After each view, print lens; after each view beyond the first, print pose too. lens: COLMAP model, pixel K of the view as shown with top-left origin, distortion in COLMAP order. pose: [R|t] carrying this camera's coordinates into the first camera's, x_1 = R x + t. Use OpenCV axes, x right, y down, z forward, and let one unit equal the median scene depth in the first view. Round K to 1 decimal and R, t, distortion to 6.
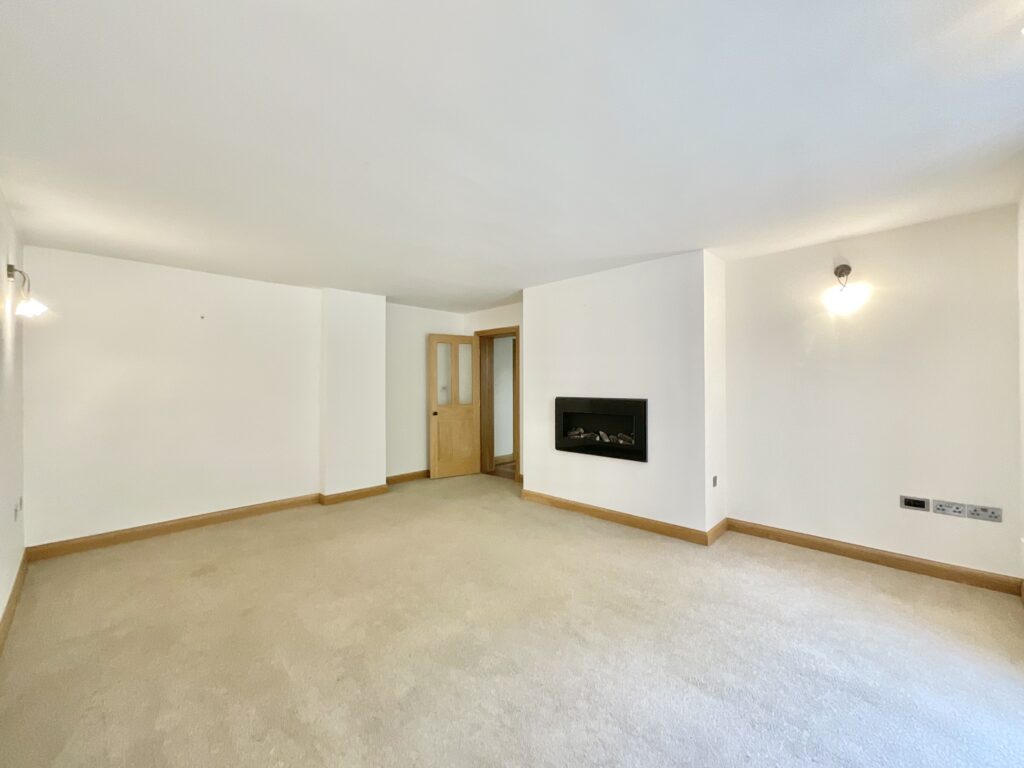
lens RADIAL K [[420.1, 0, 510.2], [0, 420.1, 383.2], [0, 0, 1]] dist [-0.000970, -0.000139]
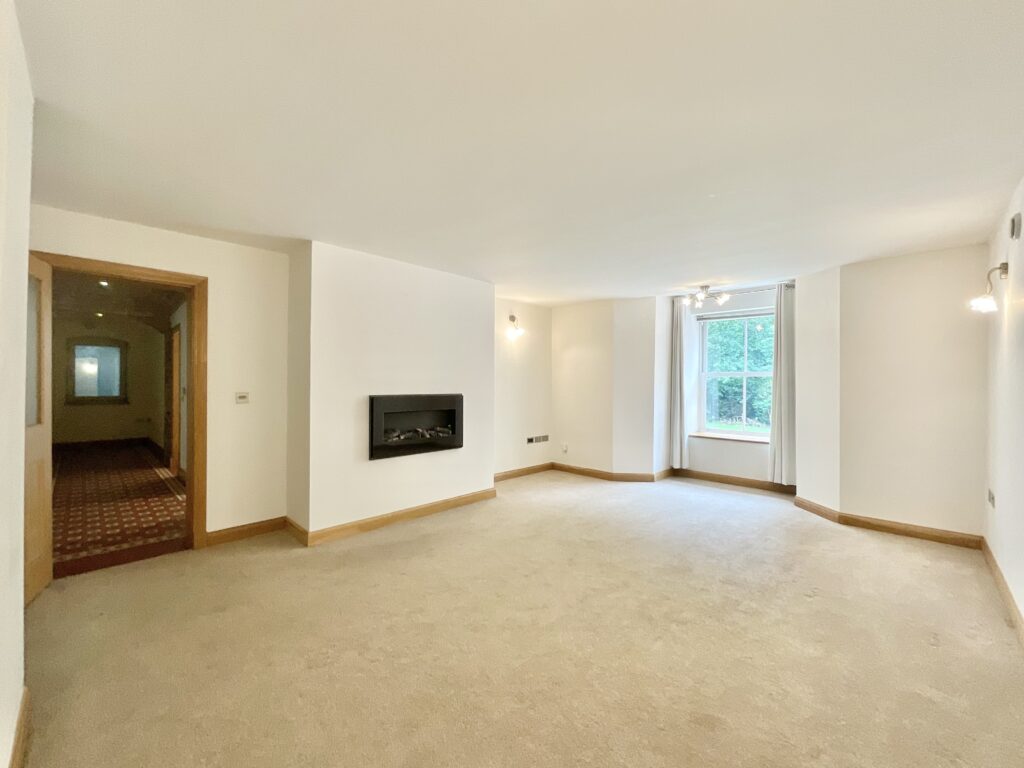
lens RADIAL K [[420.1, 0, 510.2], [0, 420.1, 383.2], [0, 0, 1]] dist [-0.000970, -0.000139]
pose [[-0.019270, 0.001756, 0.999813, -0.829604], [-0.009536, 0.999953, -0.001940, 0.008656], [-0.999769, -0.009572, -0.019253, 0.868682]]
